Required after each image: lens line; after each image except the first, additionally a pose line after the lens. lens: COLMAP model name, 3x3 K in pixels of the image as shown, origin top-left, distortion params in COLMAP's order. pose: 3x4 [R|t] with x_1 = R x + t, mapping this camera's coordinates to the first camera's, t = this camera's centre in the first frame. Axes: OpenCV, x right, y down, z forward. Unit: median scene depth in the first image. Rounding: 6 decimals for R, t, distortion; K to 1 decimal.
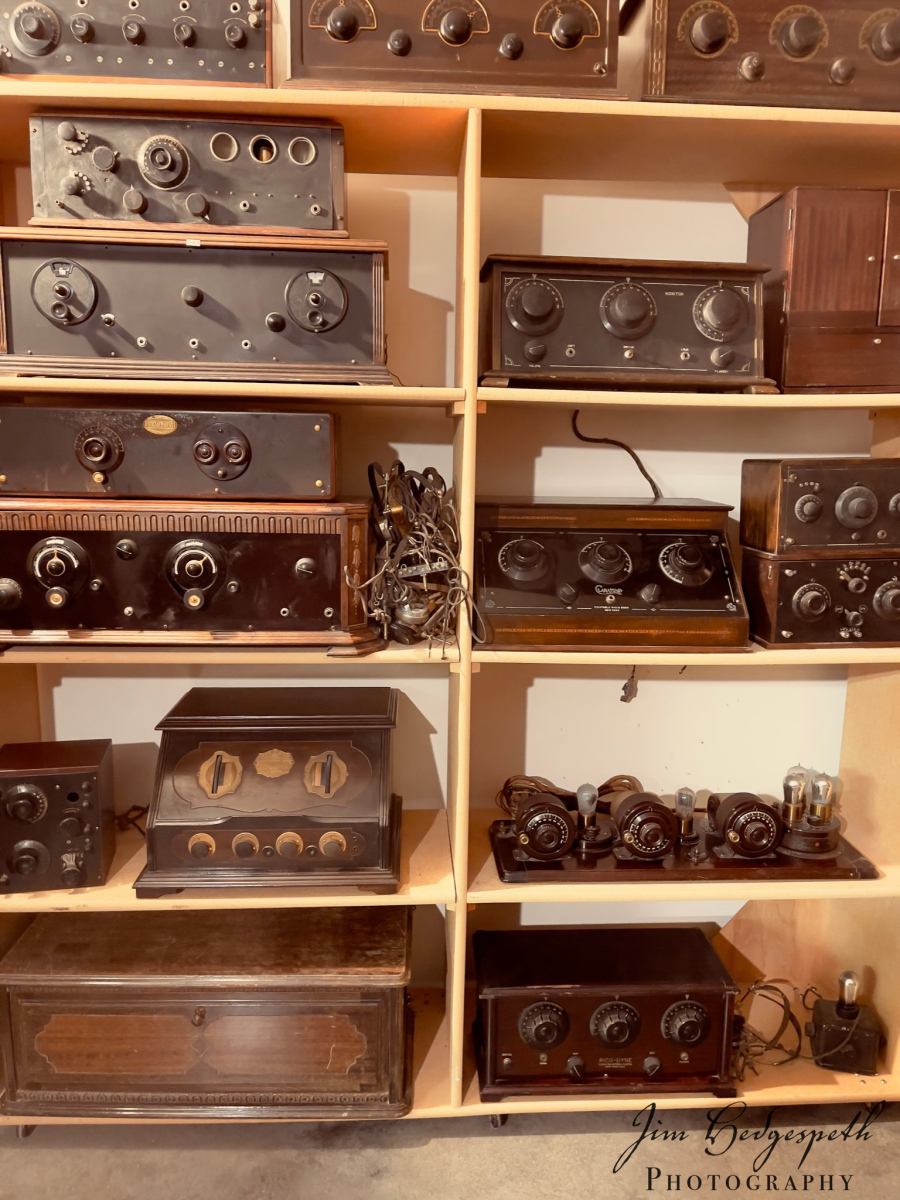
lens RADIAL K [[933.2, 0, 450.2], [0, 933.2, 608.3], [0, 0, 1]] dist [0.067290, -0.093898]
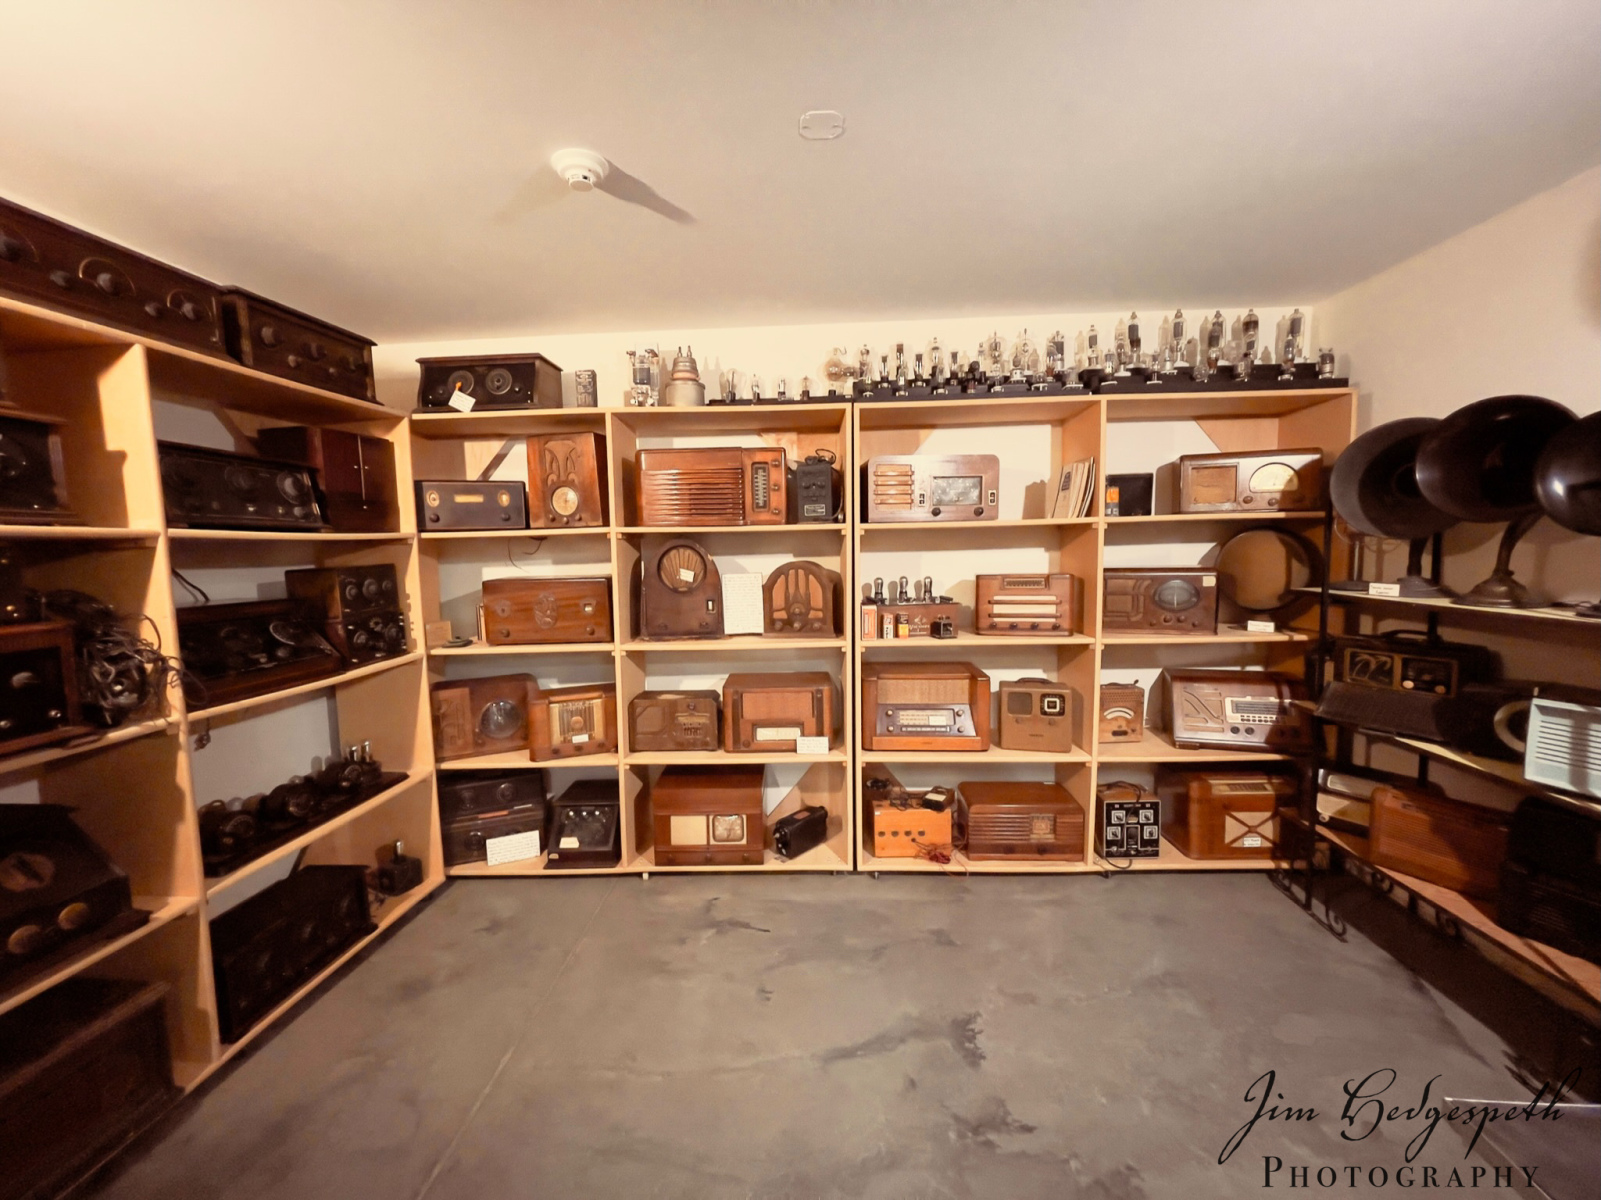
lens RADIAL K [[674.1, 0, 808.4], [0, 674.1, 601.0], [0, 0, 1]] dist [-0.004419, 0.002438]
pose [[0.127406, -0.102405, 0.986550, -0.826333], [0.210612, 0.974766, 0.073983, 0.003137], [-0.969232, 0.198354, 0.145759, -0.078259]]
